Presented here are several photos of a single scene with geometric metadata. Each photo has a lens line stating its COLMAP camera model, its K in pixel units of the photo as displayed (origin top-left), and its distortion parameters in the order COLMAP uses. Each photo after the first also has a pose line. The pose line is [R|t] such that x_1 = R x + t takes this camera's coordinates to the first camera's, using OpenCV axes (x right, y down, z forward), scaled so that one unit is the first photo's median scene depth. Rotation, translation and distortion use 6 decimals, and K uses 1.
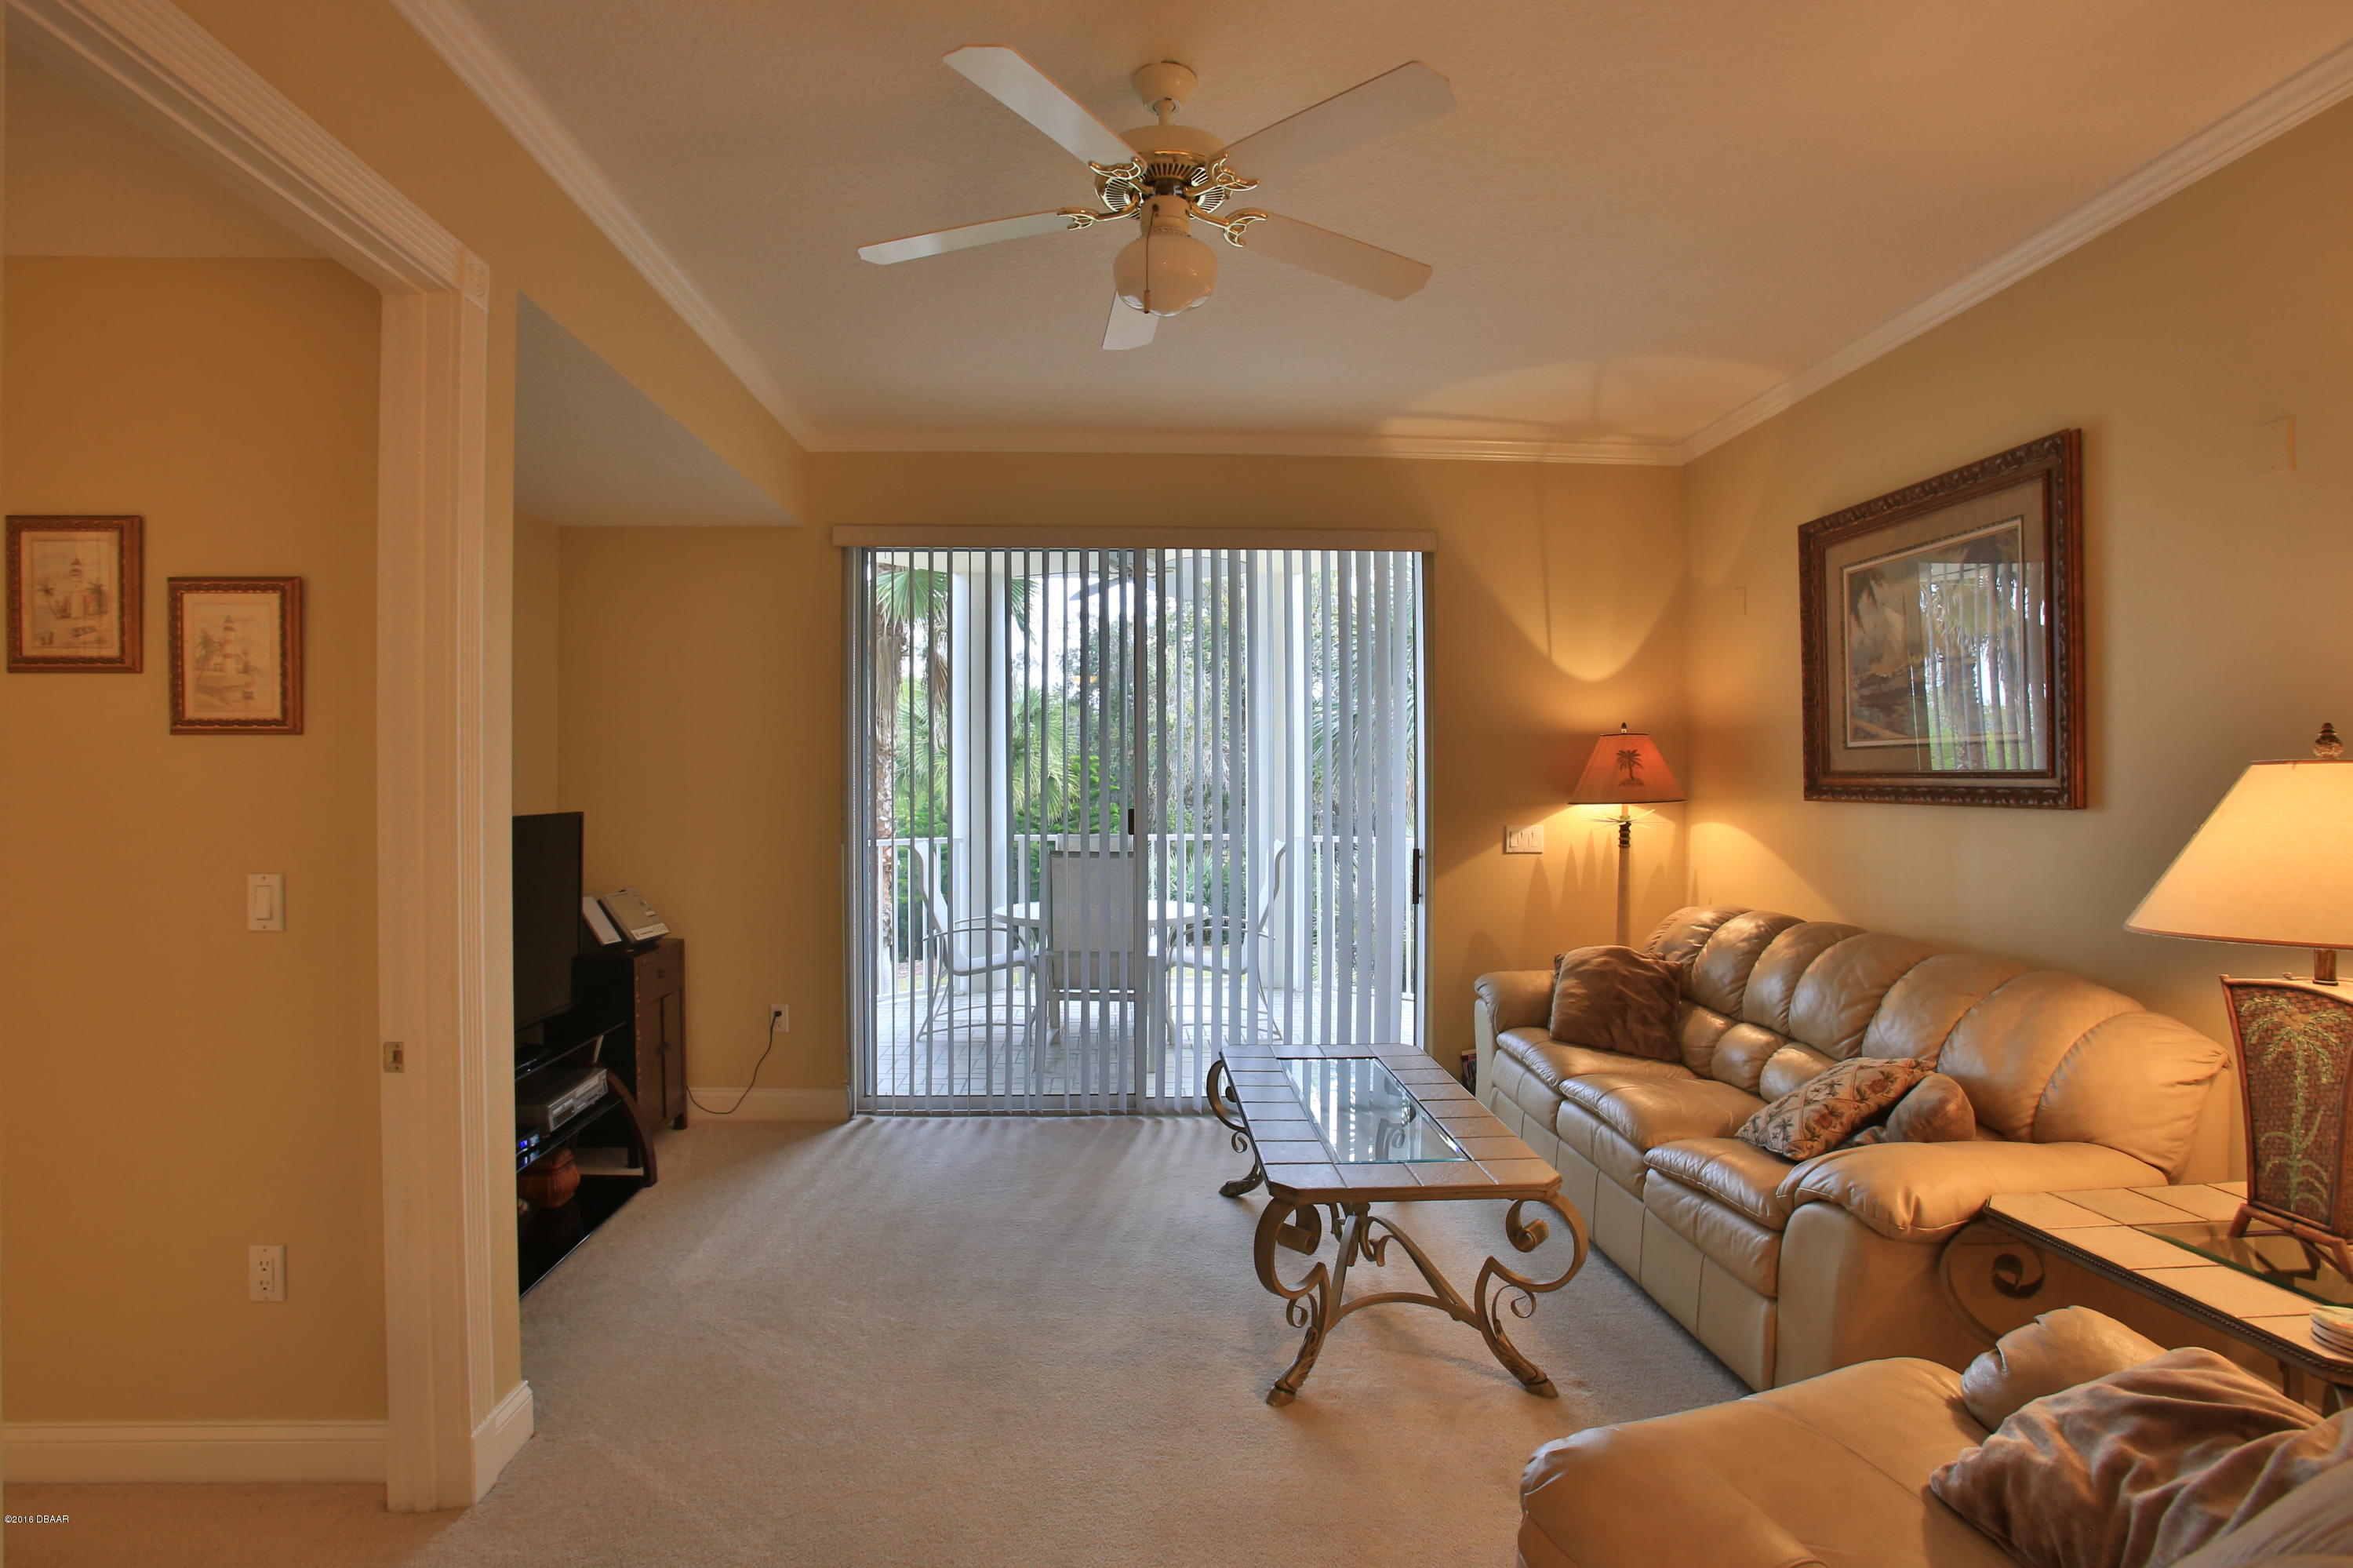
lens RADIAL K [[1146.0, 0, 1144.9], [0, 1146.0, 781.1], [0, 0, 1]] dist [-0.050243, 0.013815]
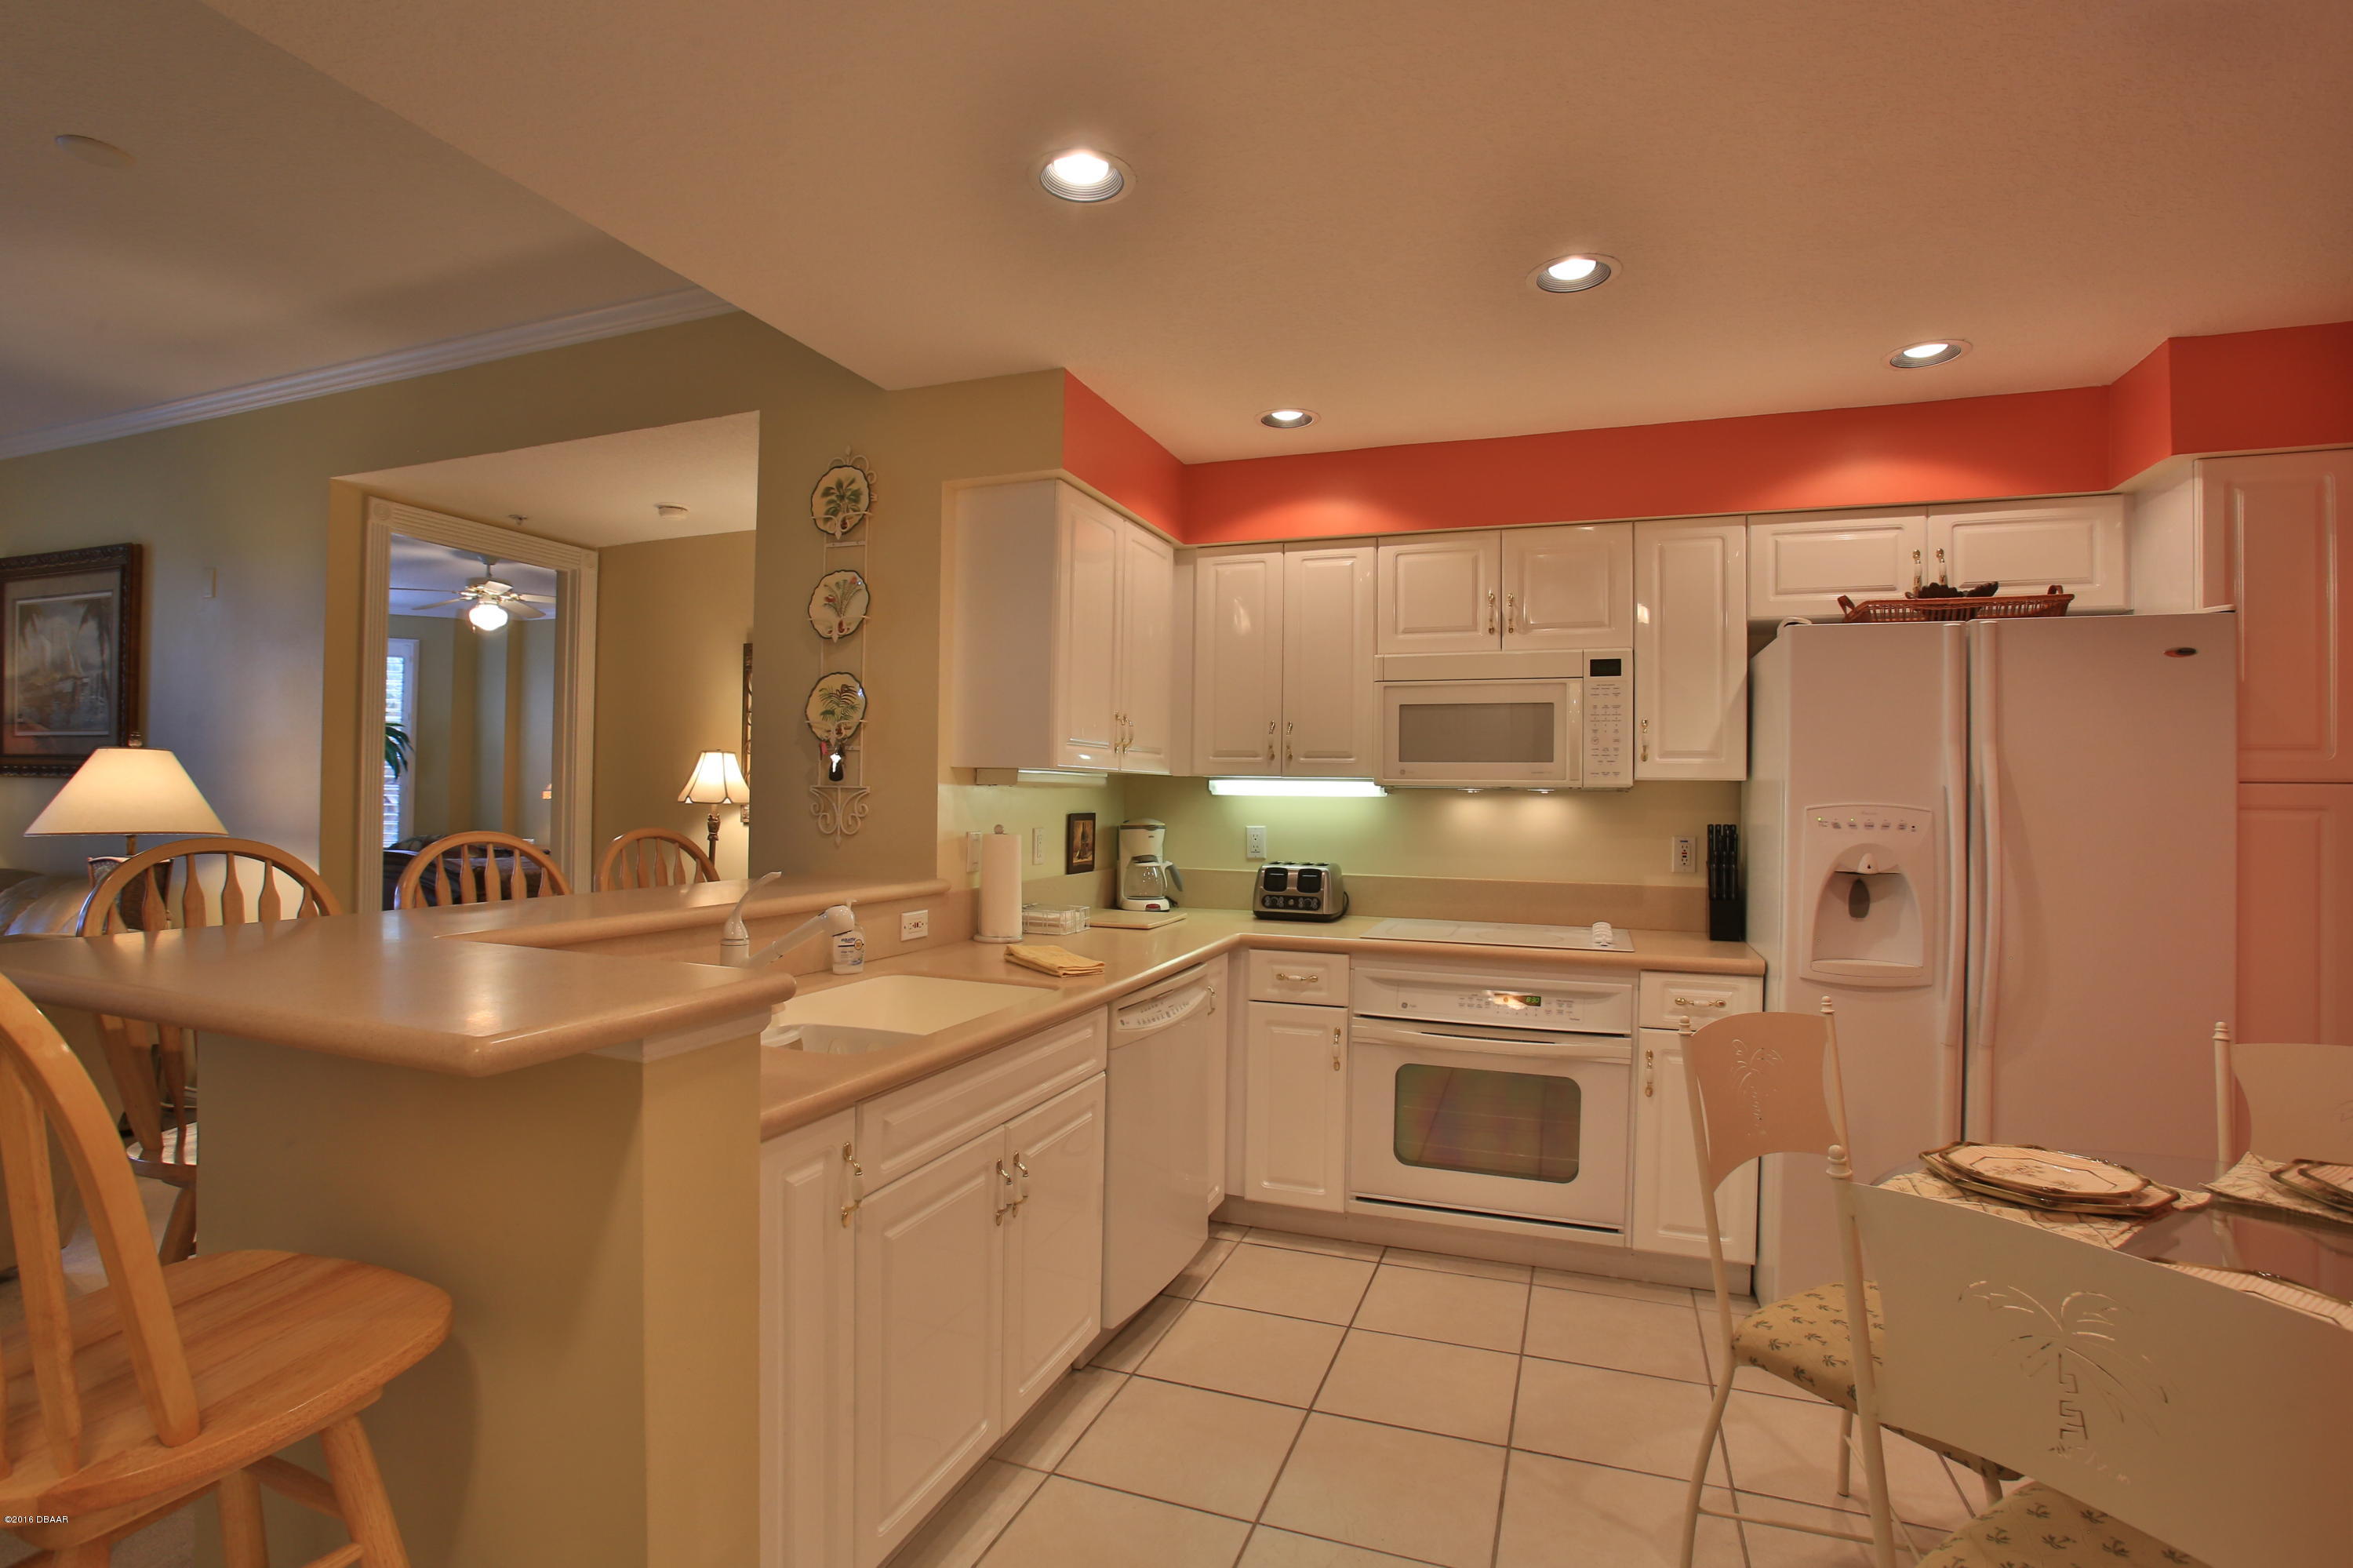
lens RADIAL K [[1146.0, 0, 1168.8], [0, 1146.0, 791.7], [0, 0, 1]] dist [-0.050243, 0.013815]
pose [[0.389120, 0.009546, 0.921138, -0.043685], [-0.014418, 0.999887, -0.004271, 0.022216], [-0.921074, -0.011619, 0.389213, -0.823198]]
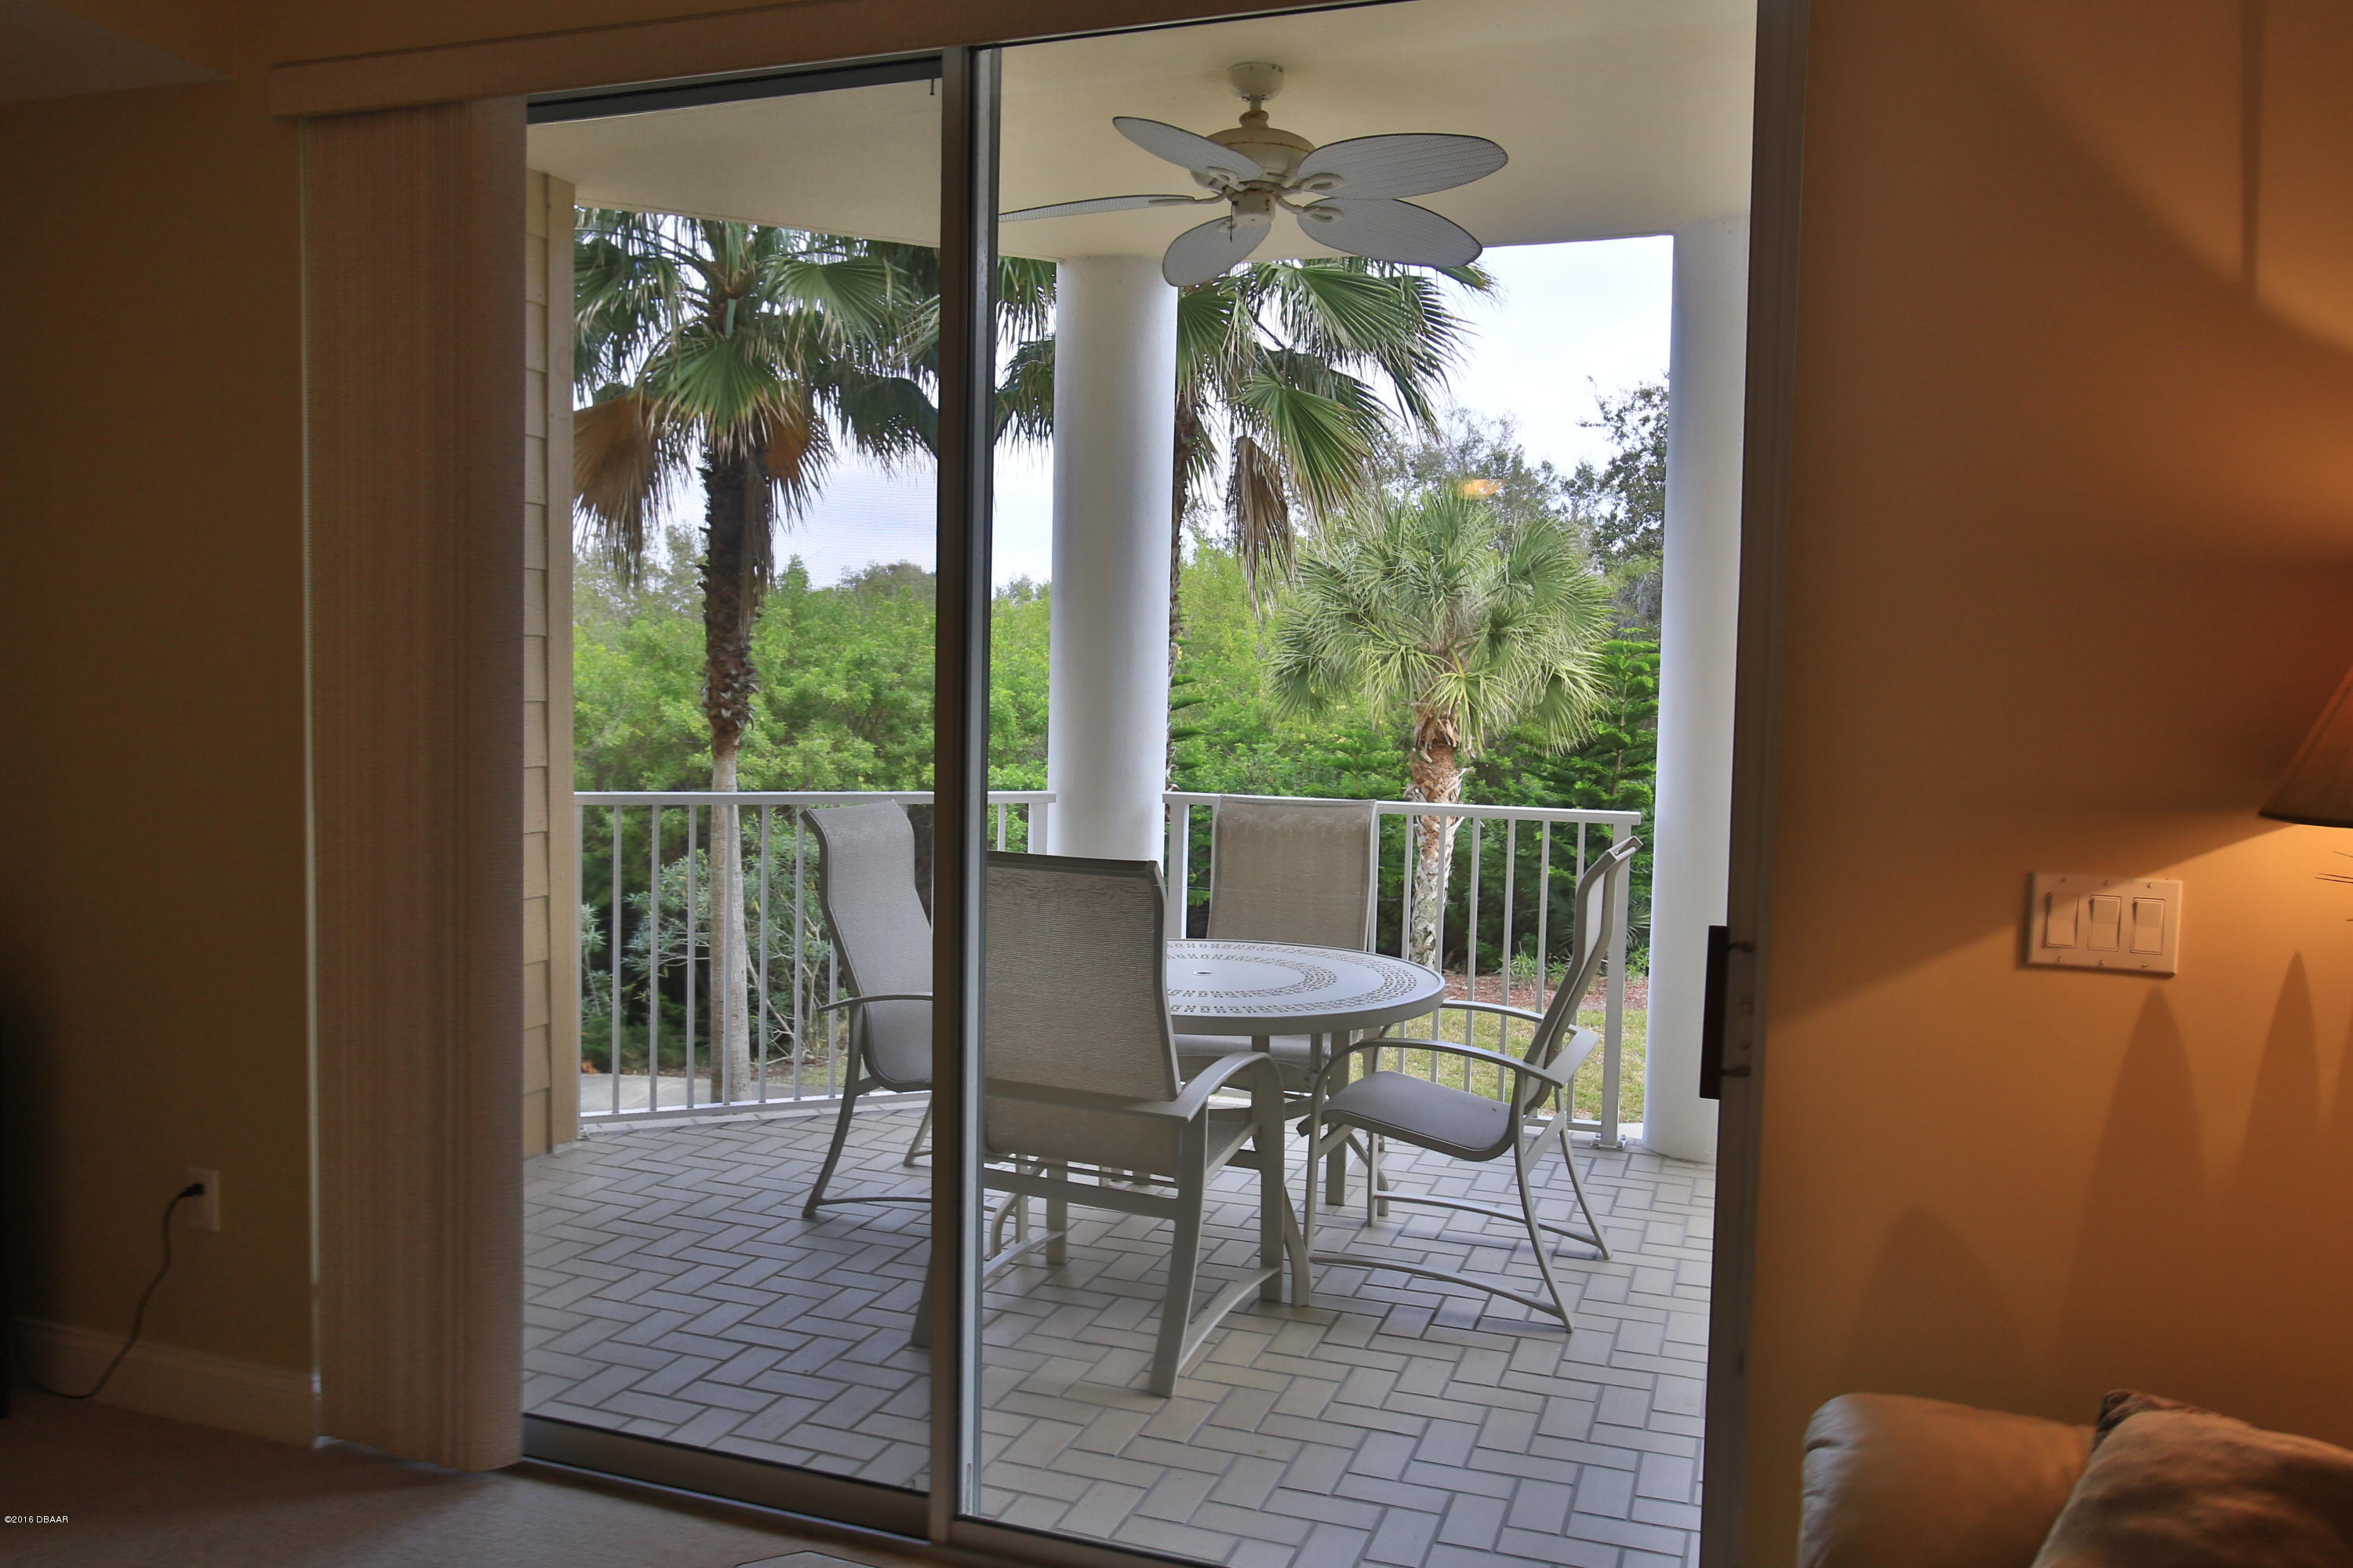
lens RADIAL K [[1734.8, 0, 1187.7], [0, 1734.8, 777.9], [0, 0, 1]] dist [-0.031759, -0.000835]
pose [[0.933987, 0.043689, -0.354625, 0.372737], [-0.022532, 0.997723, 0.063573, -0.011062], [0.356595, -0.051386, 0.932845, 0.711708]]
